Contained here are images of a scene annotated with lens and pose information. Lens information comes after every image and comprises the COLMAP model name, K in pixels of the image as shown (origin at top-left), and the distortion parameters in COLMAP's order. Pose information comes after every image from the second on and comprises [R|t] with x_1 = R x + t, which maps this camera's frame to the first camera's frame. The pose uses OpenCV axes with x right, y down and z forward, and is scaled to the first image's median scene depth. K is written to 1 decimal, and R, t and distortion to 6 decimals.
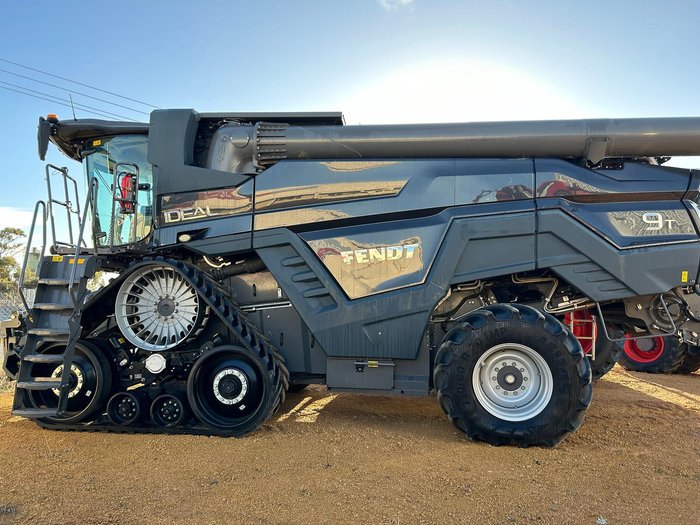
lens RADIAL K [[516.5, 0, 350.0], [0, 516.5, 262.5], [0, 0, 1]] dist [0.070633, -0.063362]
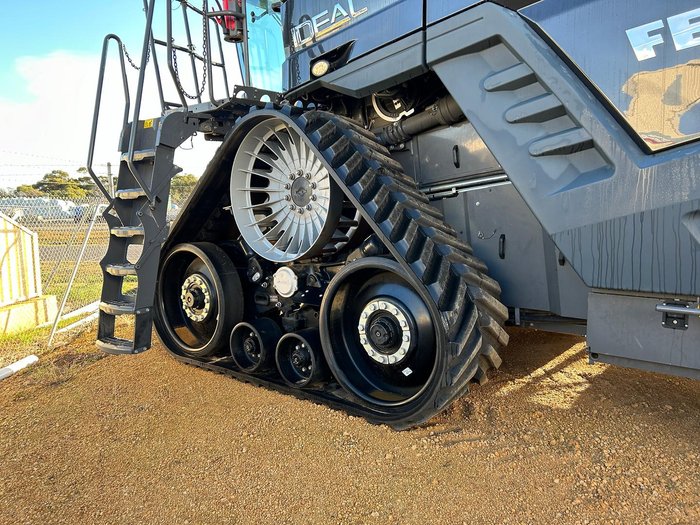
lens RADIAL K [[516.5, 0, 350.0], [0, 516.5, 262.5], [0, 0, 1]] dist [0.070633, -0.063362]
pose [[0.825868, 0.032010, -0.562954, 0.039488], [0.077429, 0.982491, 0.169456, 0.069440], [0.558521, -0.183538, 0.808930, 0.529315]]
